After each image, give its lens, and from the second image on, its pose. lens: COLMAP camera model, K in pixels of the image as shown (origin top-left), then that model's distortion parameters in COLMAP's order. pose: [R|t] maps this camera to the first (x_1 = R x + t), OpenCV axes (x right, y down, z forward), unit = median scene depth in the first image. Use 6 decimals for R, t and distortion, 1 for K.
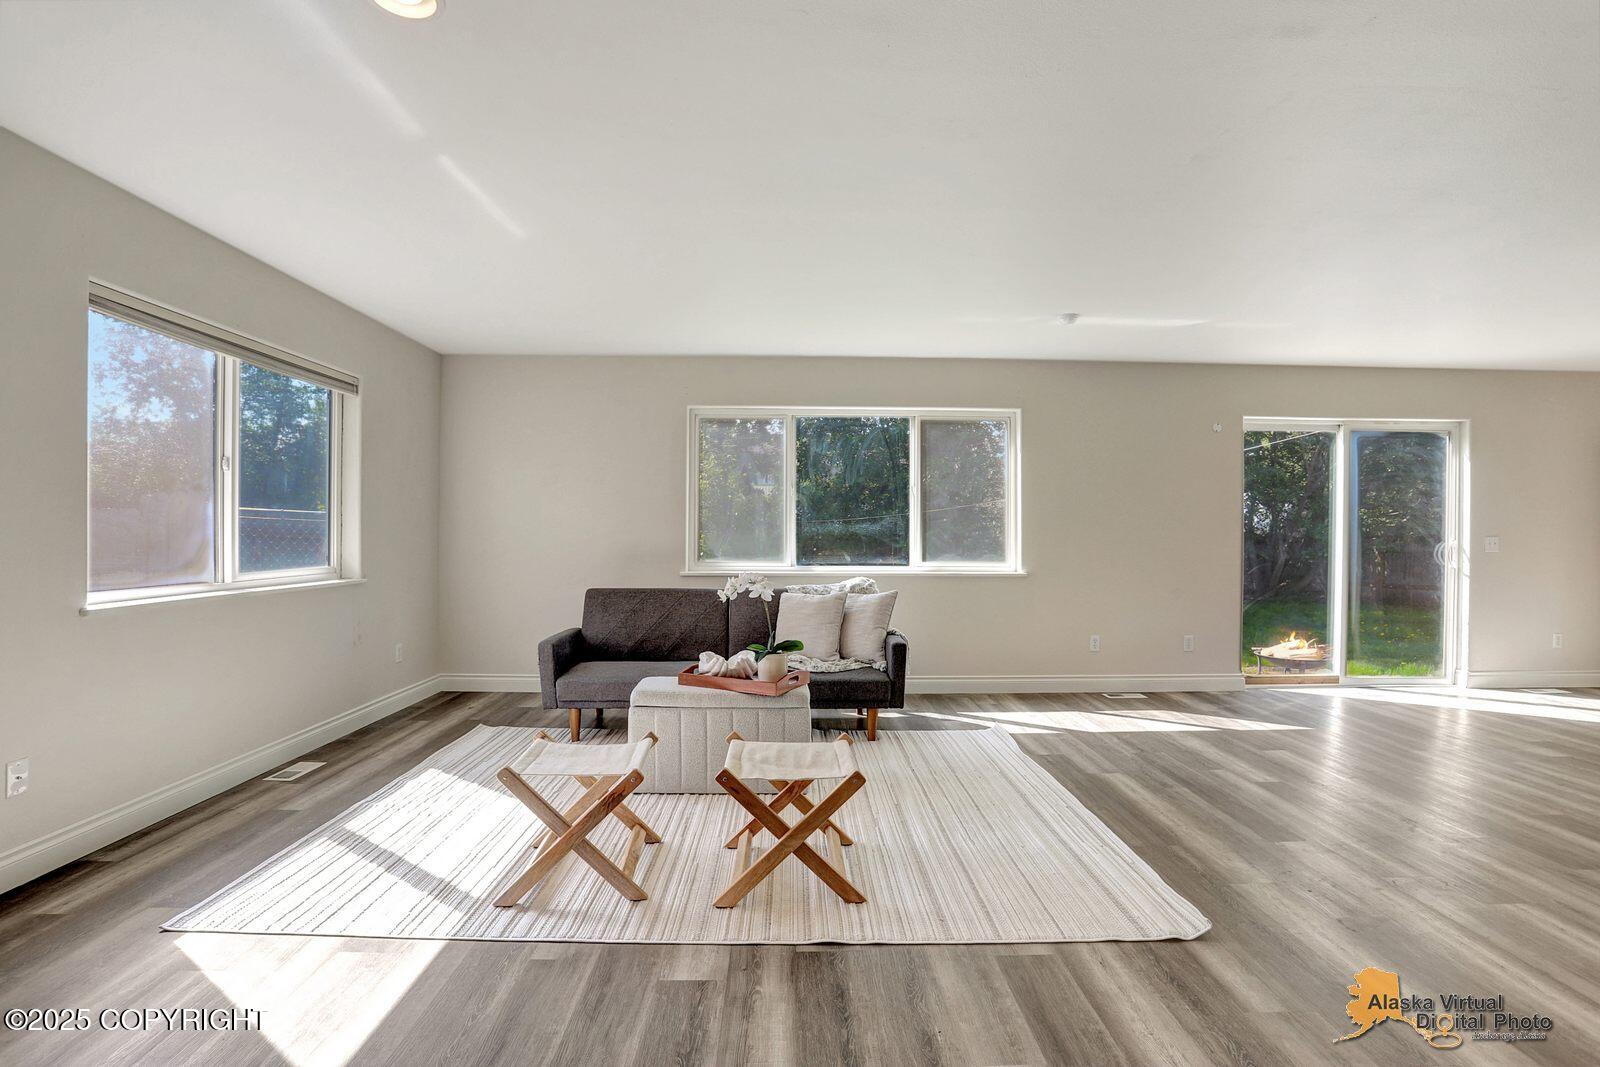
lens RADIAL K [[771.9, 0, 786.5], [0, 771.9, 545.4], [0, 0, 1]] dist [-0.059166, 0.028598]
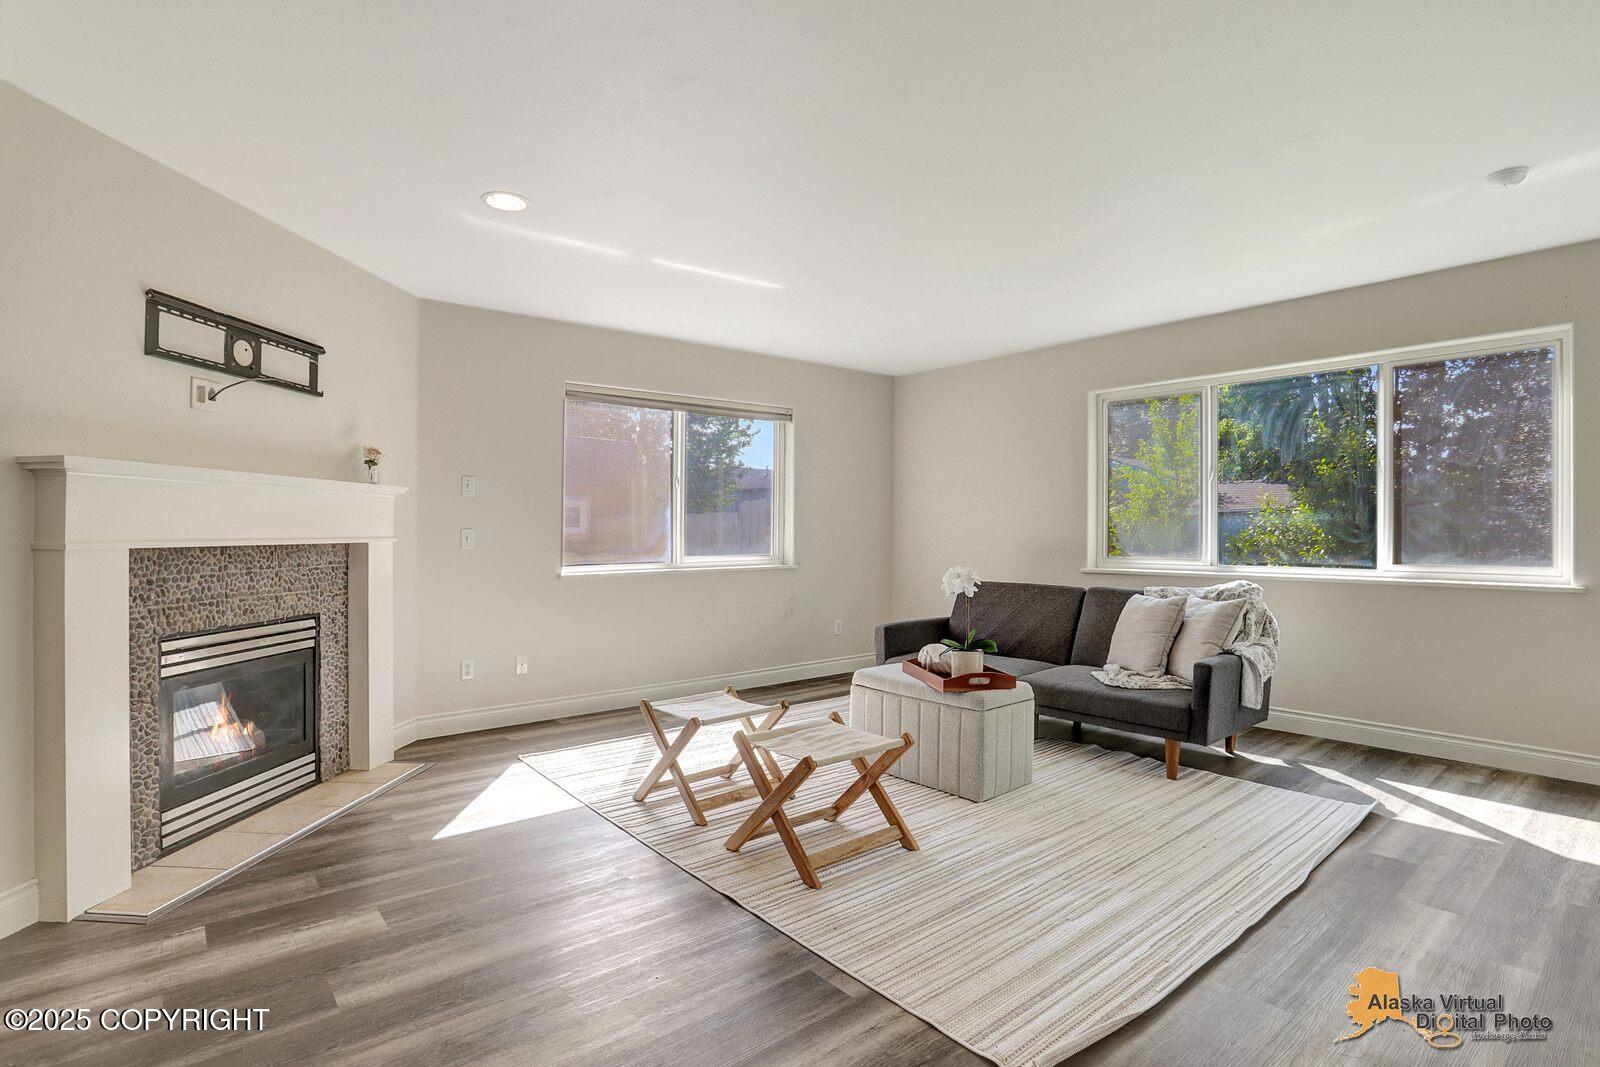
lens RADIAL K [[785.4, 0, 840.0], [0, 785.4, 534.1], [0, 0, 1]] dist [-0.076218, 0.042045]
pose [[0.653175, -0.000968, -0.757206, 0.487849], [-0.004852, 0.999973, -0.005464, -0.000782], [0.757192, 0.007242, 0.653153, 0.186246]]
